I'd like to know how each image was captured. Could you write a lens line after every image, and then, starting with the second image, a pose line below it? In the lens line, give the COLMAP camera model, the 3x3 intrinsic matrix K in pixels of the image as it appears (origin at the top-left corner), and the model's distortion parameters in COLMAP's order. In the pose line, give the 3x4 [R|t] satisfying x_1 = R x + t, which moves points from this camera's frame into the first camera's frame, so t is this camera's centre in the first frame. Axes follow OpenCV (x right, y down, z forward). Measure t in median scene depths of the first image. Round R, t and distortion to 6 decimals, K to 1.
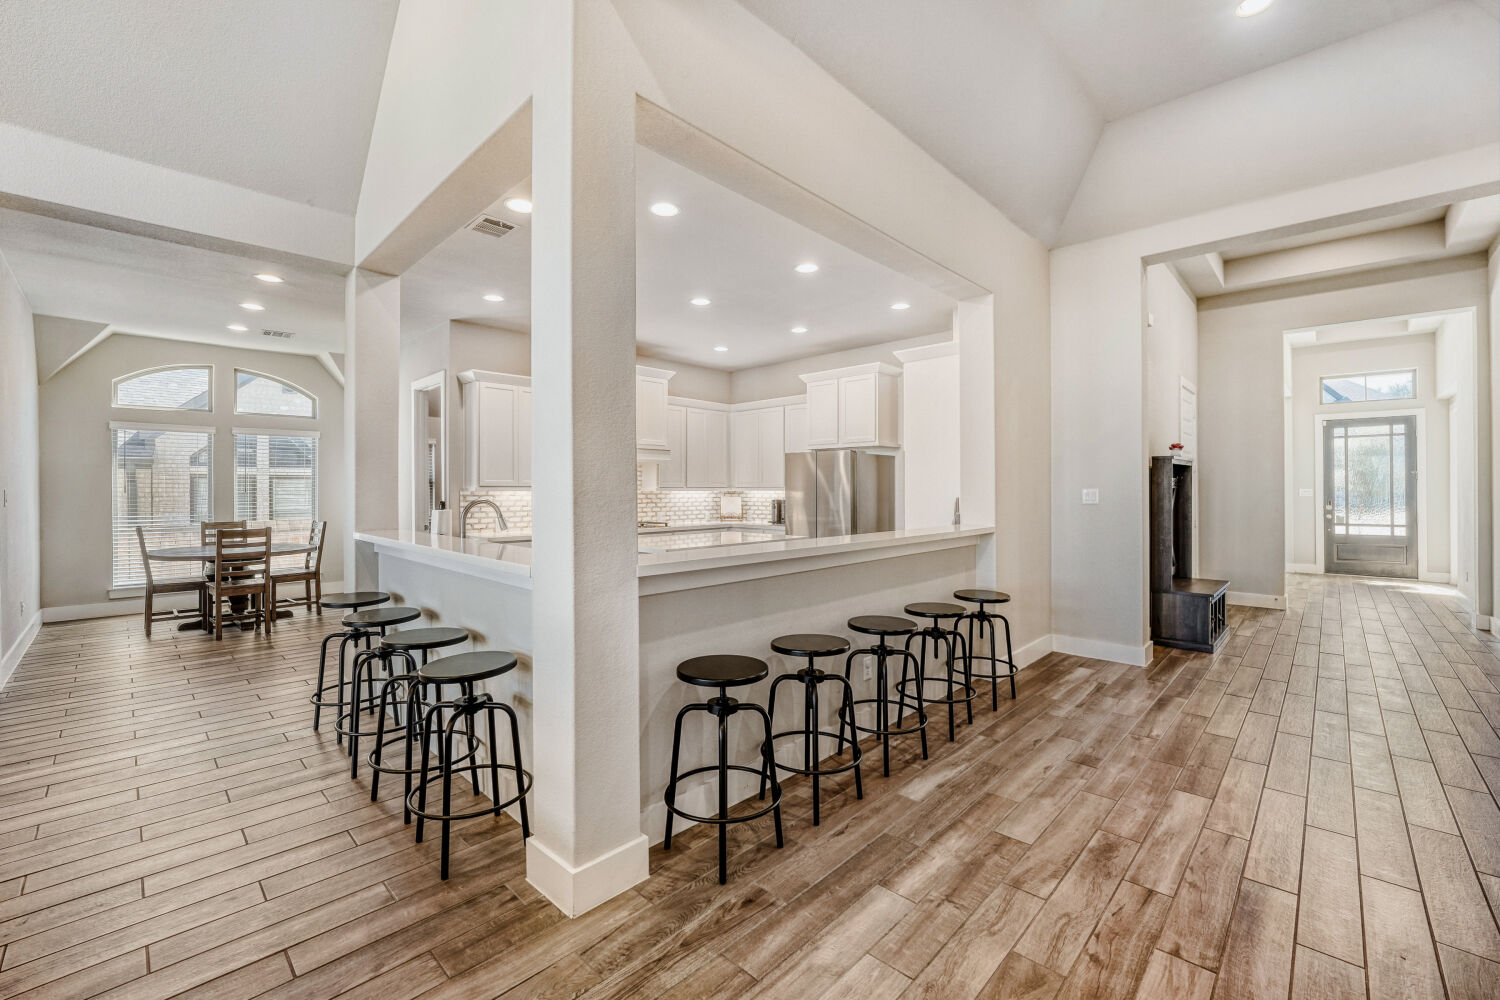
lens RADIAL K [[626.8, 0, 752.6], [0, 626.8, 492.7], [0, 0, 1]] dist [-0.002255, -0.000120]
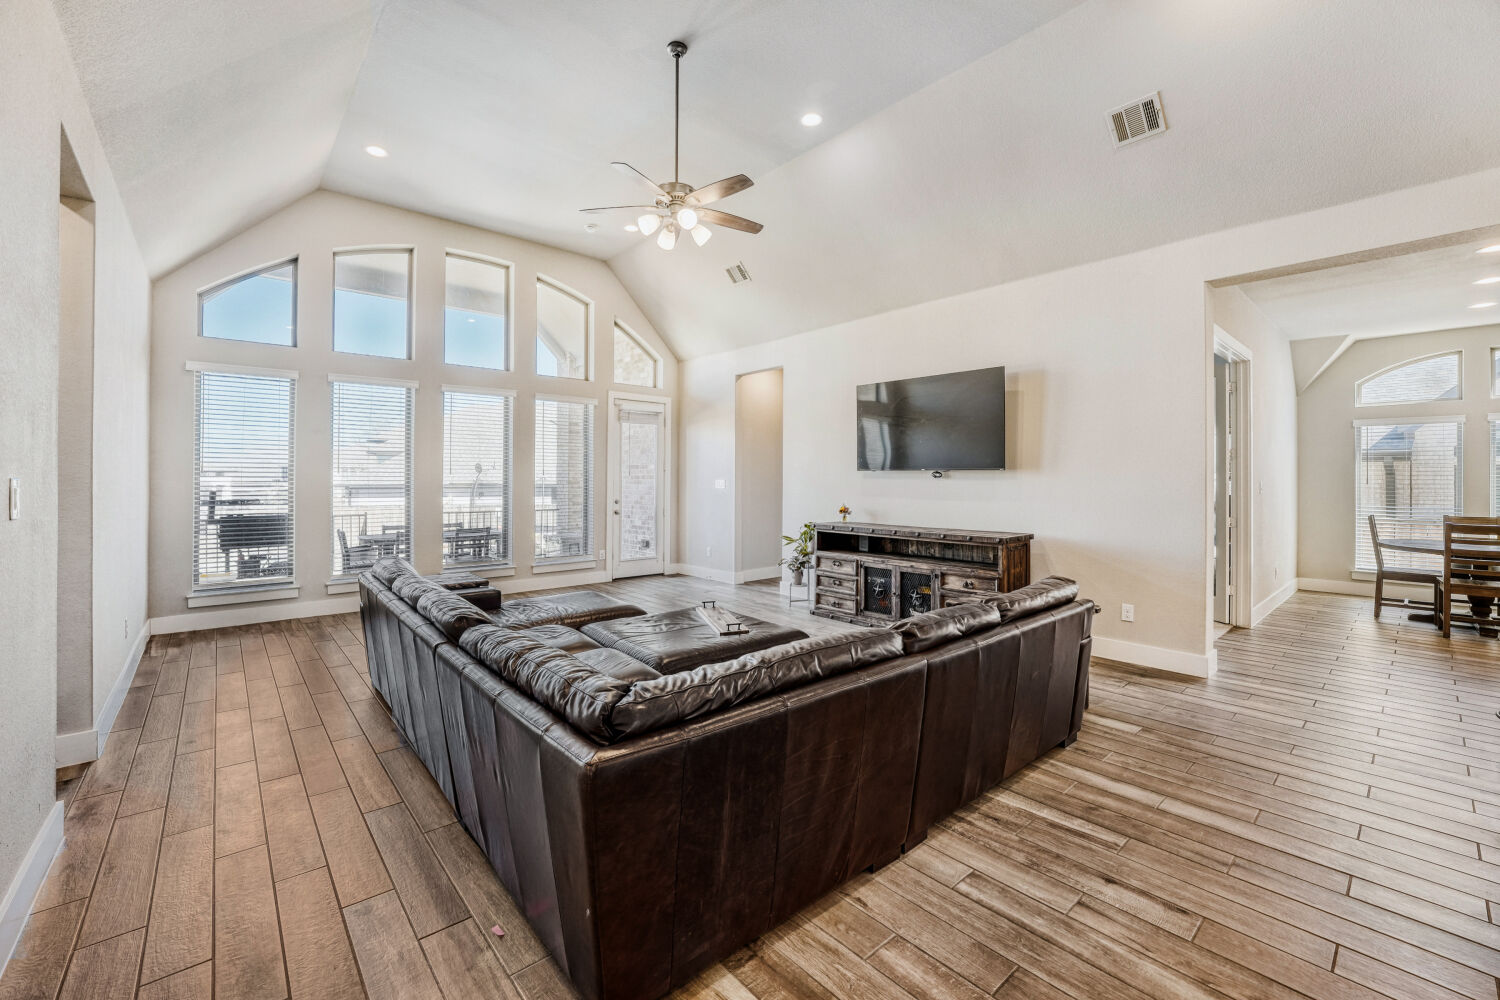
lens RADIAL K [[571.7, 0, 755.9], [0, 571.7, 479.5], [0, 0, 1]] dist [-0.000798, 0.000029]
pose [[-0.056646, -0.003133, -0.998389, 0.081733], [-0.005538, 0.999981, -0.002824, 0.000535], [0.998379, 0.005370, -0.056662, -0.010958]]
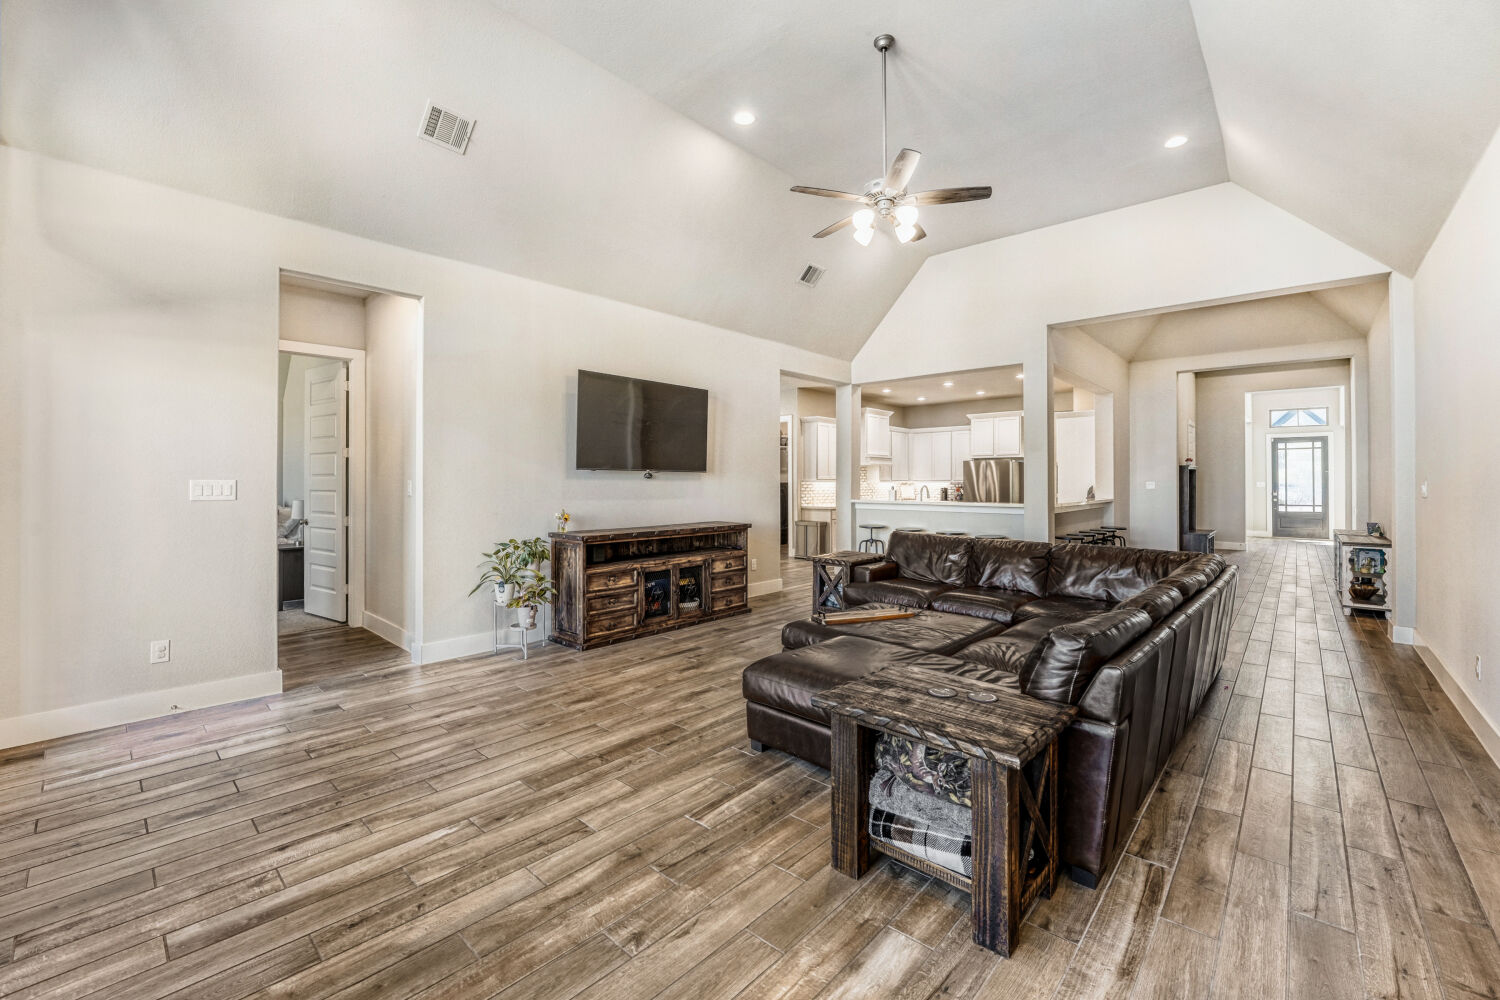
lens RADIAL K [[629.6, 0, 750.1], [0, 629.6, 484.9], [0, 0, 1]] dist [-0.000847, 0.000087]
pose [[0.999626, 0.002535, 0.027223, -0.431571], [-0.002523, 0.999997, -0.000473, 0.004692], [-0.027224, 0.000404, 0.999629, -0.535236]]
